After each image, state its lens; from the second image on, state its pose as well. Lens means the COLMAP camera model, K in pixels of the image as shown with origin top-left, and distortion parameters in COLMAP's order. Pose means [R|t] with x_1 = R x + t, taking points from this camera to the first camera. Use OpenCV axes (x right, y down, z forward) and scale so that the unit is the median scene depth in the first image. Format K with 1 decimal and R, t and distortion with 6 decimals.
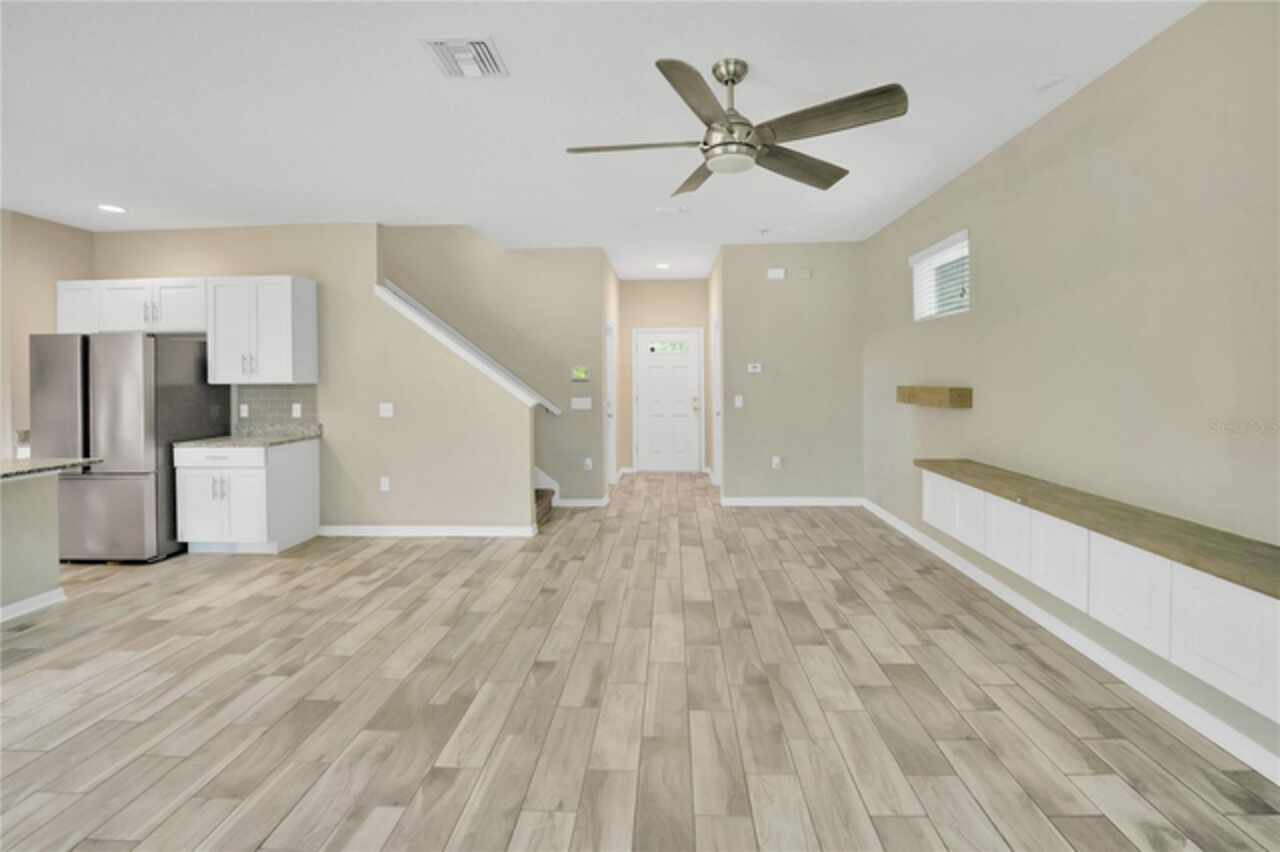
lens RADIAL K [[545.4, 0, 642.2], [0, 545.4, 378.4], [0, 0, 1]] dist [-0.017219, -0.000177]
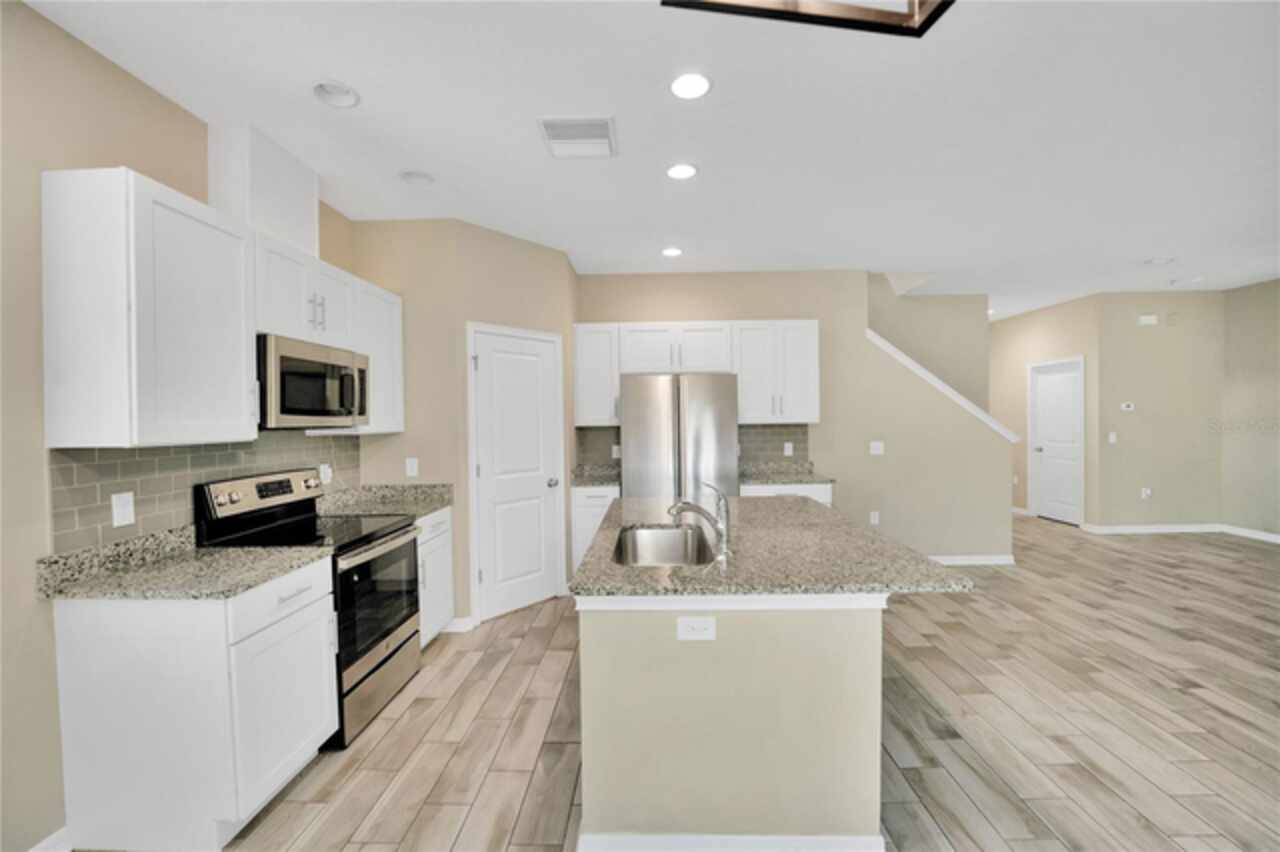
lens RADIAL K [[525.7, 0, 645.6], [0, 525.7, 424.1], [0, 0, 1]] dist [-0.019355, 0.000331]
pose [[0.999743, -0.004799, 0.022152, -1.436116], [0.004527, 0.999914, 0.012306, -0.003677], [-0.022209, -0.012203, 0.999679, -0.008880]]
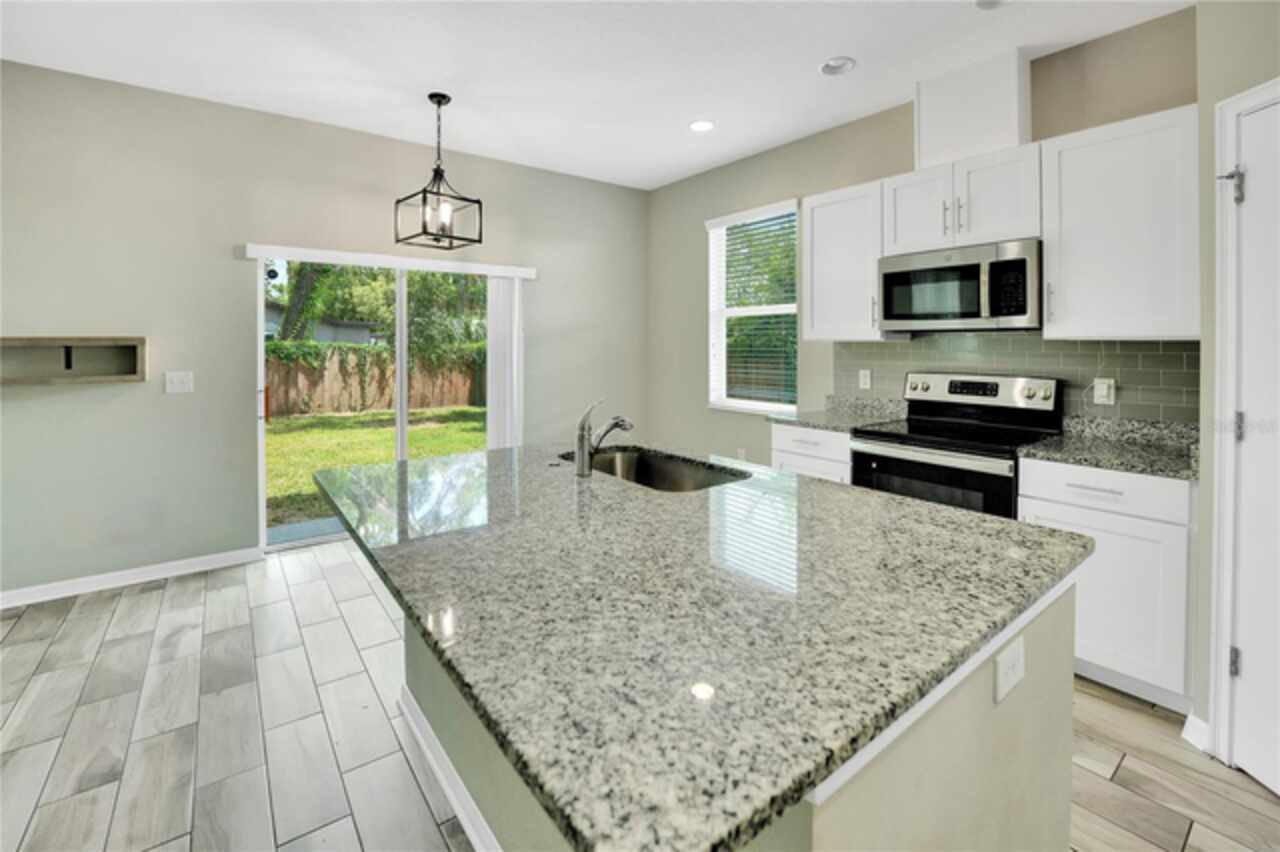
lens RADIAL K [[558.9, 0, 652.1], [0, 558.9, 348.3], [0, 0, 1]] dist [-0.019660, 0.000107]
pose [[-0.755860, 0.011091, -0.654639, -0.985583], [0.006289, 0.999933, 0.009680, 0.026627], [0.654703, 0.003200, -0.755879, 1.190452]]
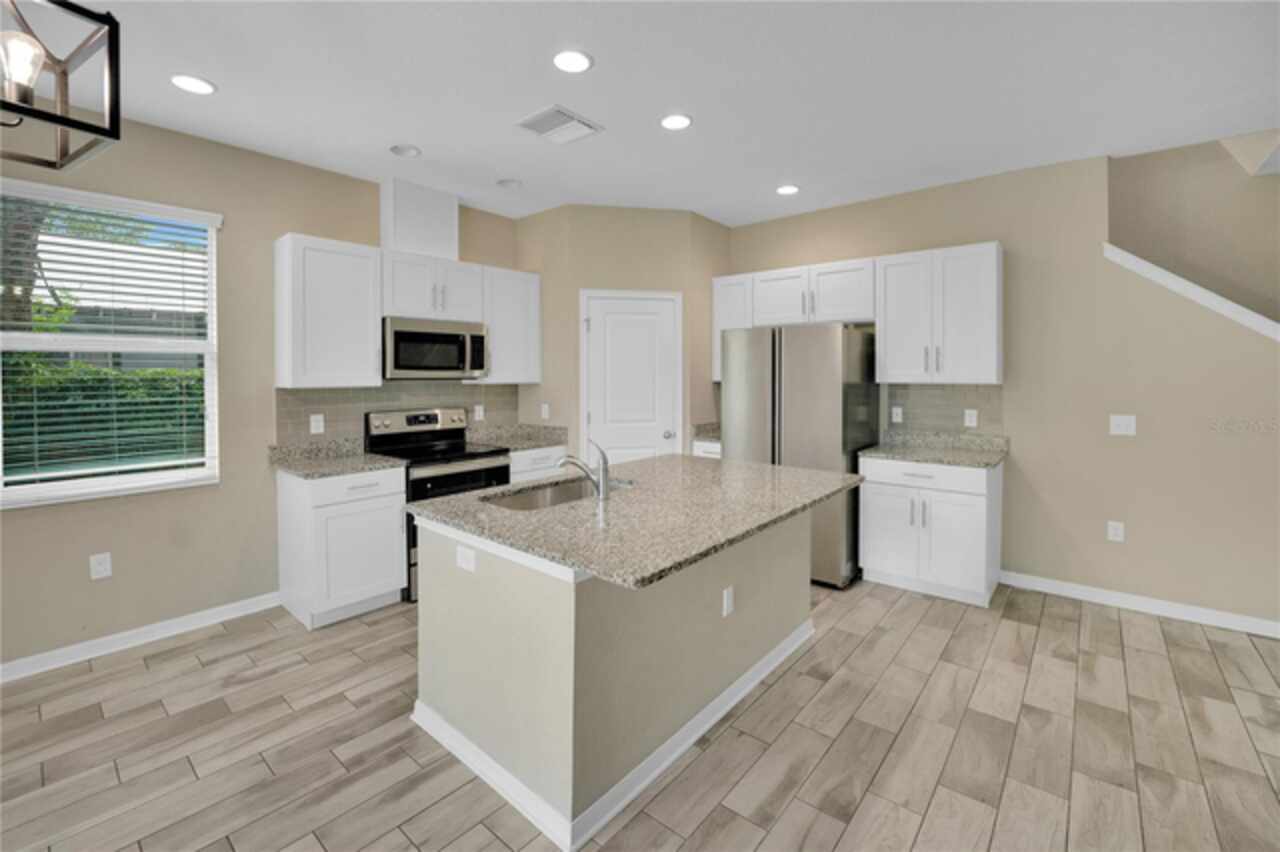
lens RADIAL K [[545.4, 0, 642.2], [0, 545.4, 378.4], [0, 0, 1]] dist [-0.017219, -0.000177]
pose [[0.791264, 0.013819, -0.611318, -0.822620], [-0.004088, 0.999842, 0.017310, -0.014149], [0.611460, -0.011198, 0.791196, 0.142170]]
